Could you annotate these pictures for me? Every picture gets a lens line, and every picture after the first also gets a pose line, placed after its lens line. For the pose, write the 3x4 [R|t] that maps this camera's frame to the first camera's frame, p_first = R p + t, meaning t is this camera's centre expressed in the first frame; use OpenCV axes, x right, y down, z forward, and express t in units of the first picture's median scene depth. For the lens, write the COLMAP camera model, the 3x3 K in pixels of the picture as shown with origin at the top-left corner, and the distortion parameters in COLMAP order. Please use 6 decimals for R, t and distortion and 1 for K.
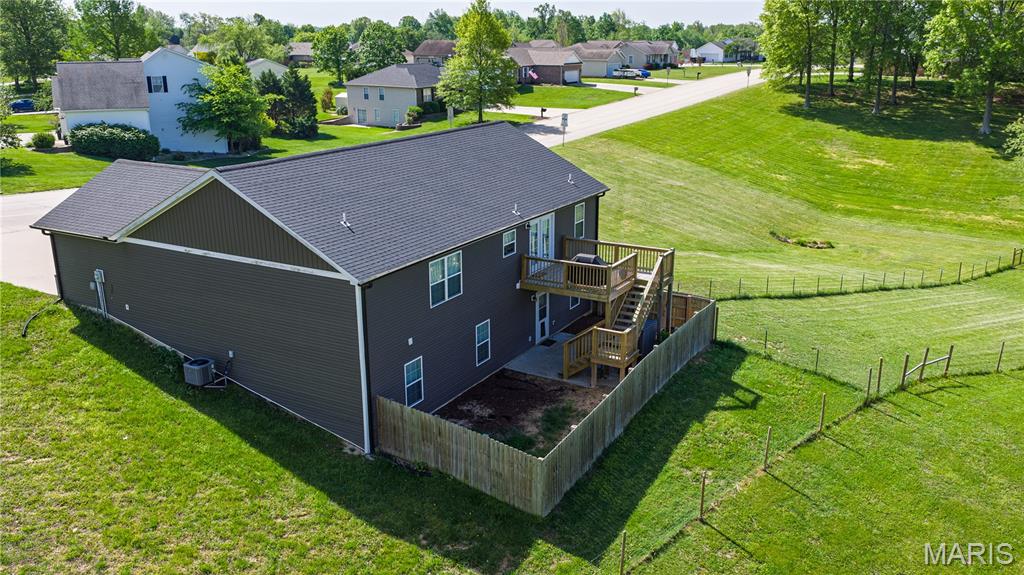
lens RADIAL K [[849.4, 0, 512.0], [0, 849.4, 287.5], [0, 0, 1]] dist [0.004402, -0.008369]
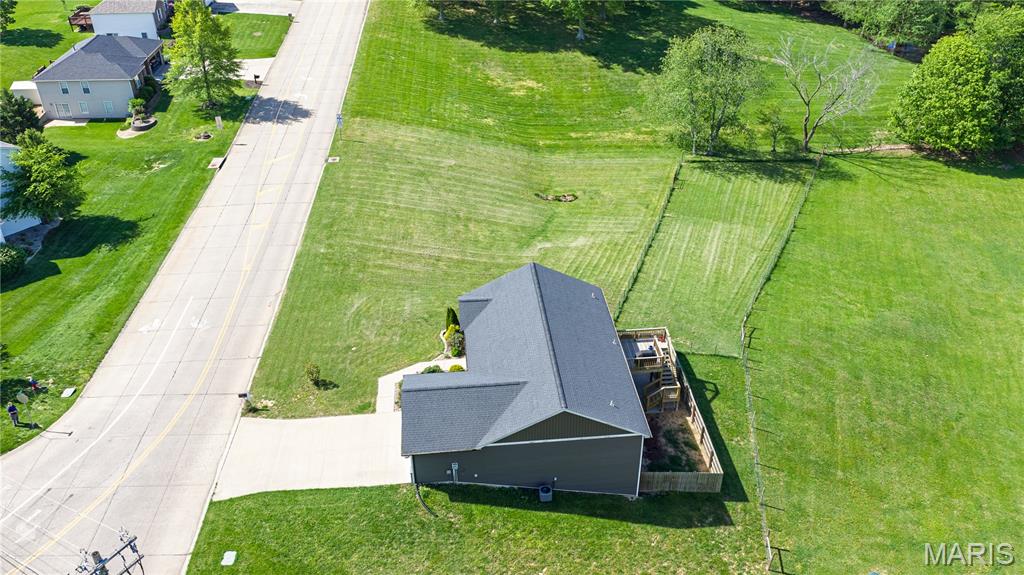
lens RADIAL K [[849.4, 0, 512.0], [0, 849.4, 287.5], [0, 0, 1]] dist [0.004402, -0.008369]
pose [[0.813917, -0.313332, 0.489246, -1.174305], [0.168522, 0.933225, 0.317318, -0.926344], [-0.556003, -0.175822, 0.812371, -0.435355]]
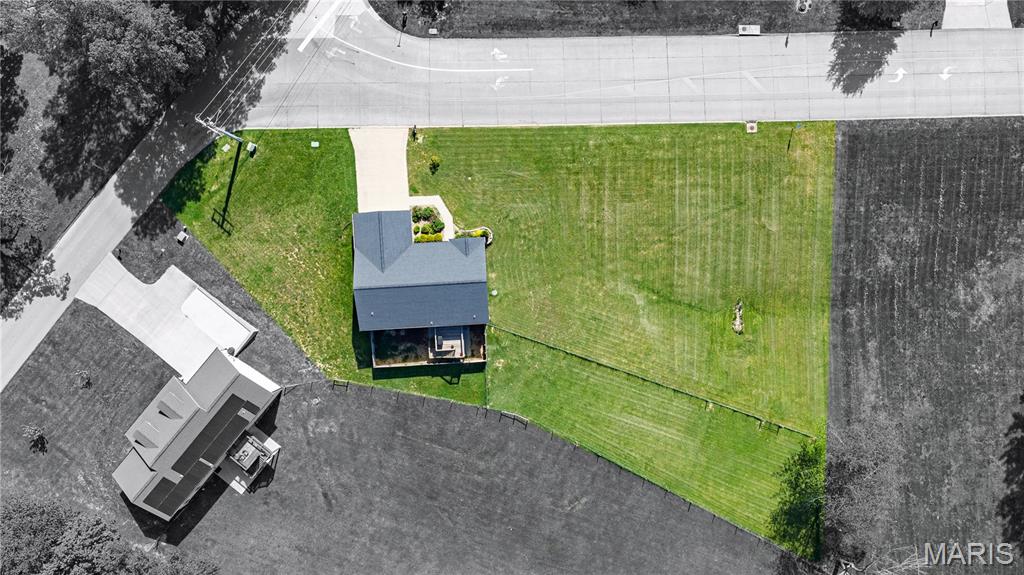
lens RADIAL K [[849.4, 0, 512.0], [0, 849.4, 287.5], [0, 0, 1]] dist [0.004402, -0.008369]
pose [[0.551108, 0.834424, 0.004037, 0.057219], [-0.247950, 0.159139, 0.955613, -3.878818], [0.796744, -0.527647, 0.294598, 0.332425]]
